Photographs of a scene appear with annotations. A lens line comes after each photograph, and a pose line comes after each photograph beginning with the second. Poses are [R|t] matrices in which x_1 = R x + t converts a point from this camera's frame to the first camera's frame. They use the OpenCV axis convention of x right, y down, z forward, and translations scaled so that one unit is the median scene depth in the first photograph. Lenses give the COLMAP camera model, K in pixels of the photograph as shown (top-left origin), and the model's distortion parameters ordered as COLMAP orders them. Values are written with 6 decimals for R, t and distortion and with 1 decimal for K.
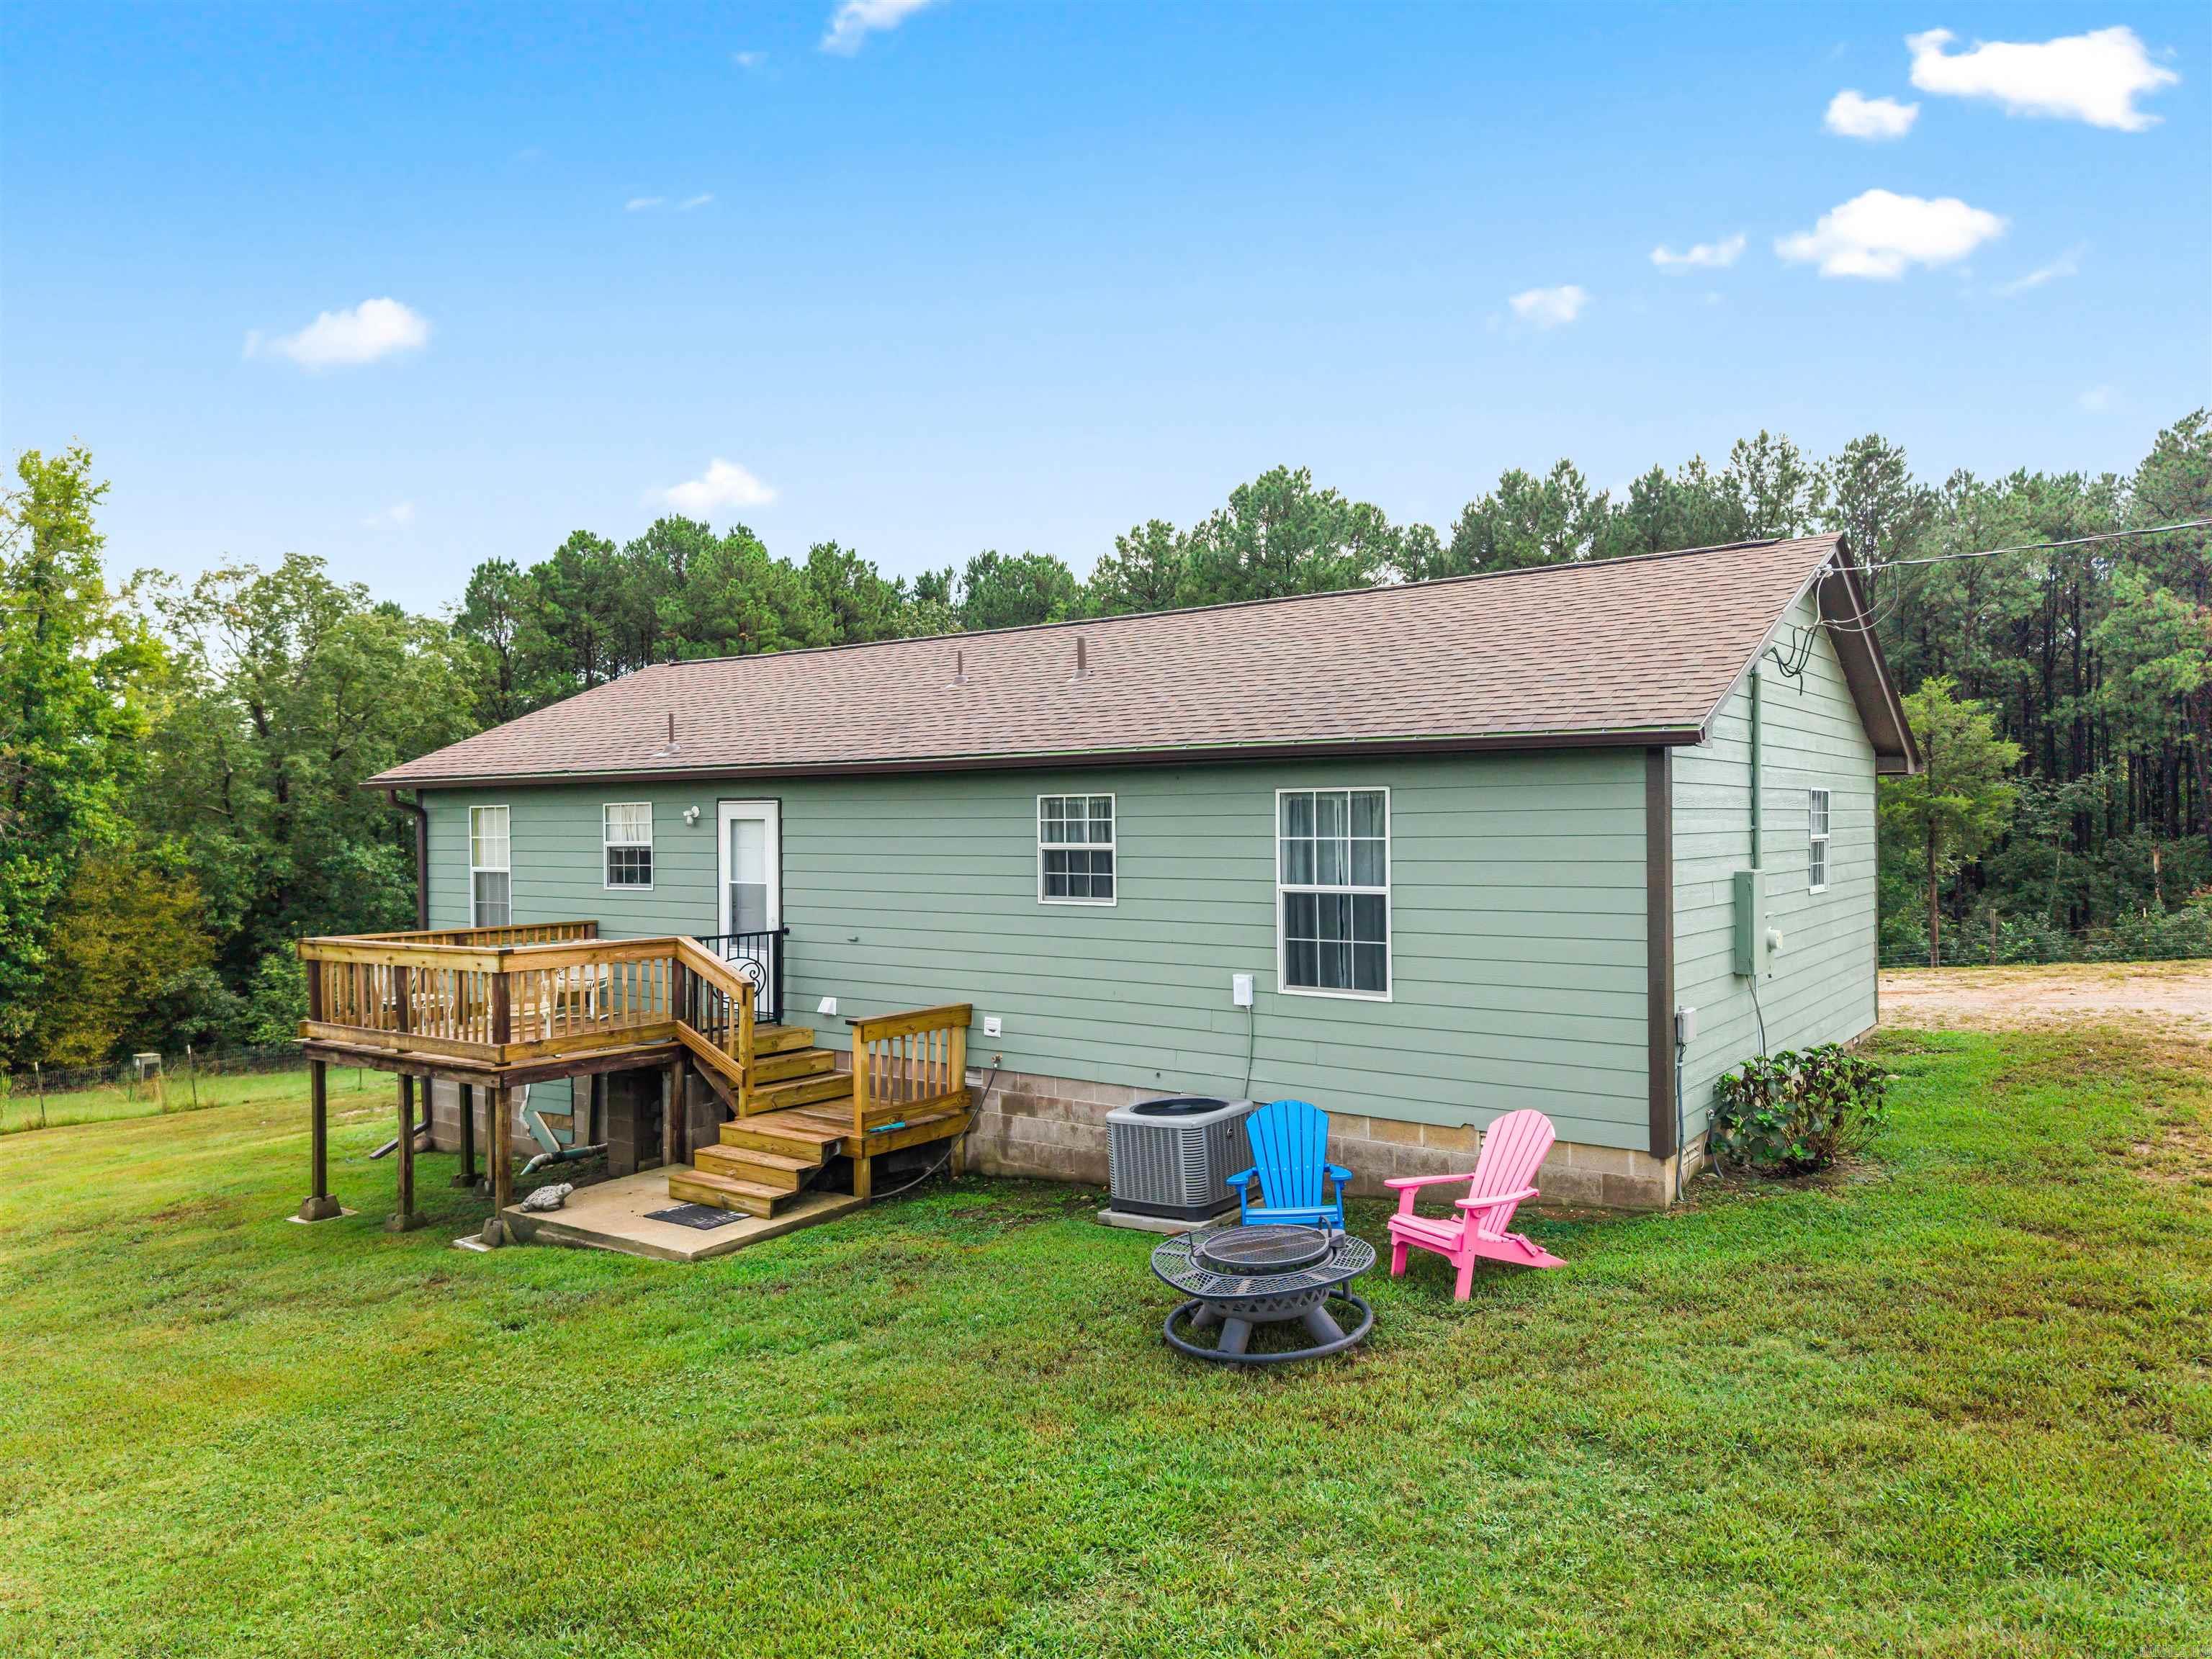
lens RADIAL K [[1505.4, 0, 1106.0], [0, 1505.4, 829.5], [0, 0, 1]] dist [0.085034, -0.001497]
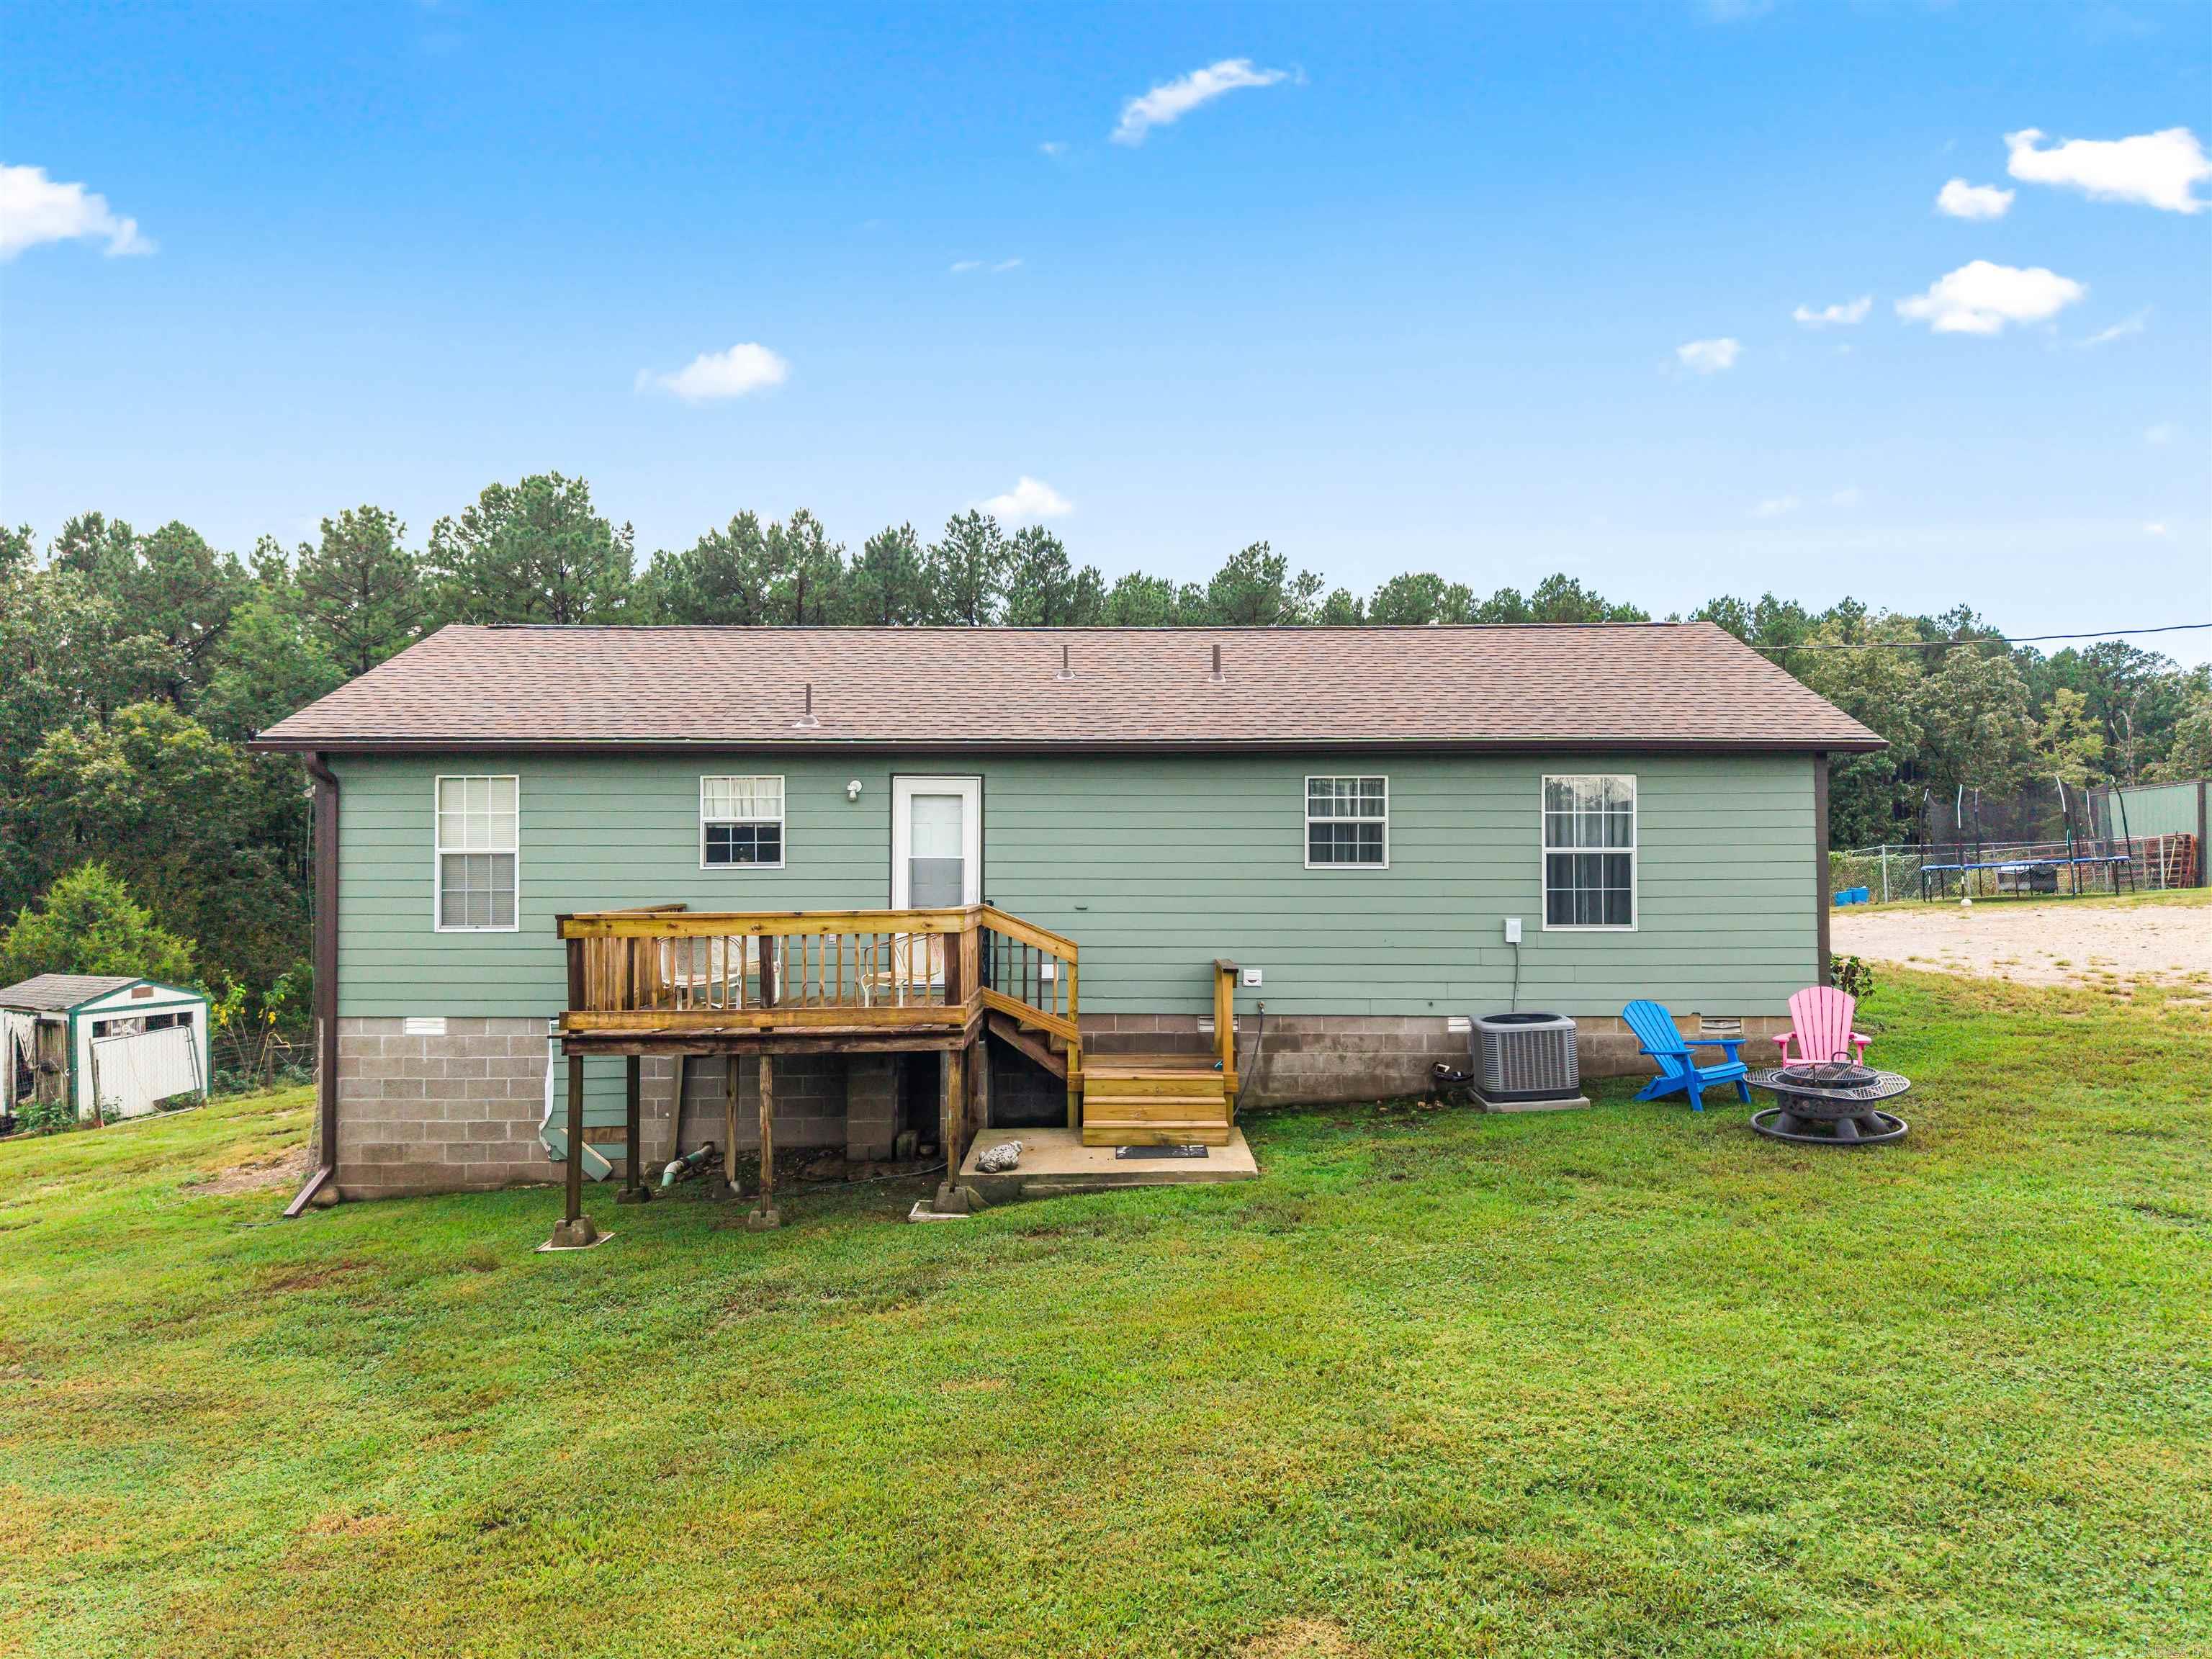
lens RADIAL K [[1486.9, 0, 1106.0], [0, 1486.9, 829.5], [0, 0, 1]] dist [0.010681, -0.010411]
pose [[0.809995, 0.015509, 0.586232, -0.846559], [-0.002794, 0.999741, -0.022588, 0.045146], [-0.586430, 0.016658, 0.809828, 0.155017]]
